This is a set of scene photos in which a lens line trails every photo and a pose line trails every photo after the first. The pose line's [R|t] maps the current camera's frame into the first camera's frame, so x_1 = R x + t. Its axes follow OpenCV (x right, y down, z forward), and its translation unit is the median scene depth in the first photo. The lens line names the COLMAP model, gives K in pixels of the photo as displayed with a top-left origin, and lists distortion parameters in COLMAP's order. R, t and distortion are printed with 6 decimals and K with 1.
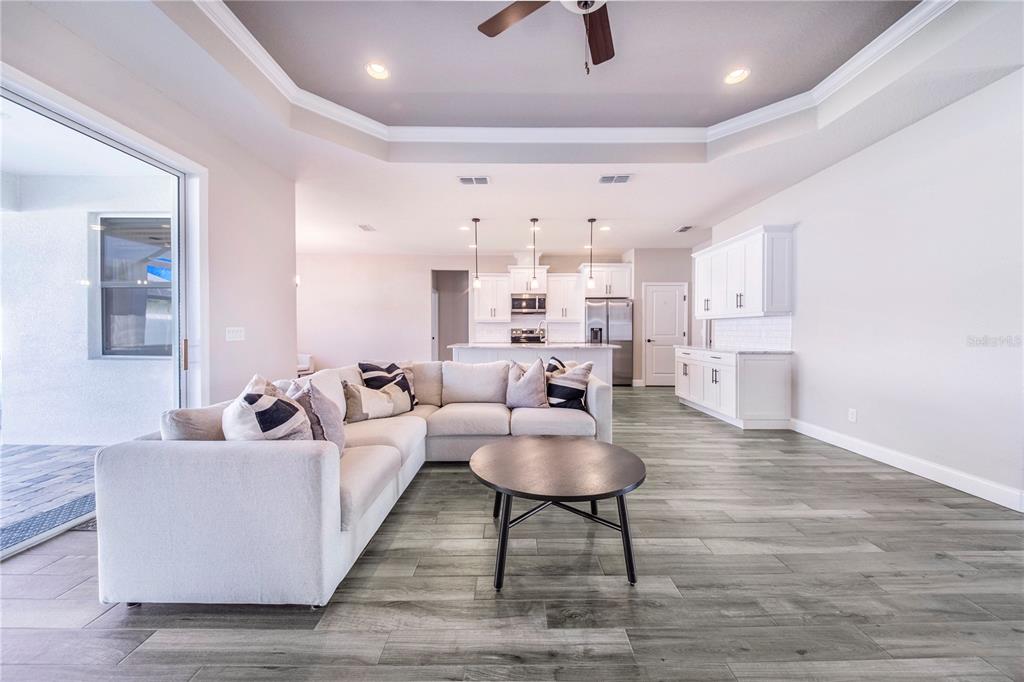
lens RADIAL K [[355.9, 0, 506.6], [0, 355.9, 335.9], [0, 0, 1]] dist [0.000696, -0.000049]
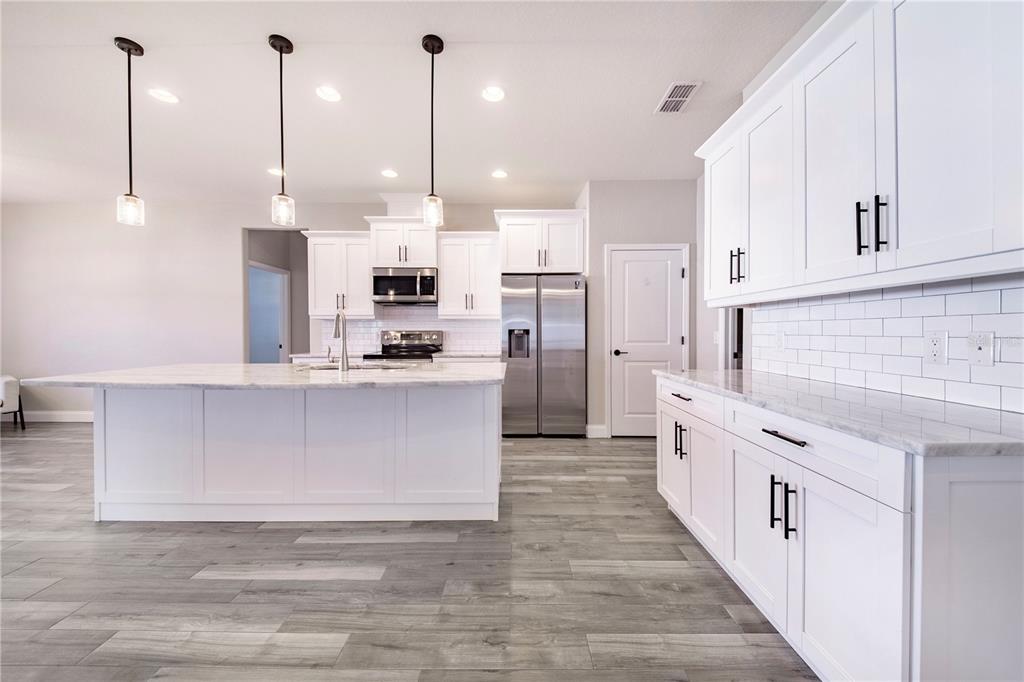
lens RADIAL K [[355.9, 0, 518.4], [0, 355.9, 337.8], [0, 0, 1]] dist [0.000696, -0.000049]
pose [[0.999875, -0.003343, 0.015452, 0.240104], [0.003329, 0.999994, 0.000975, -0.009802], [-0.015455, -0.000923, 0.999880, 0.460336]]
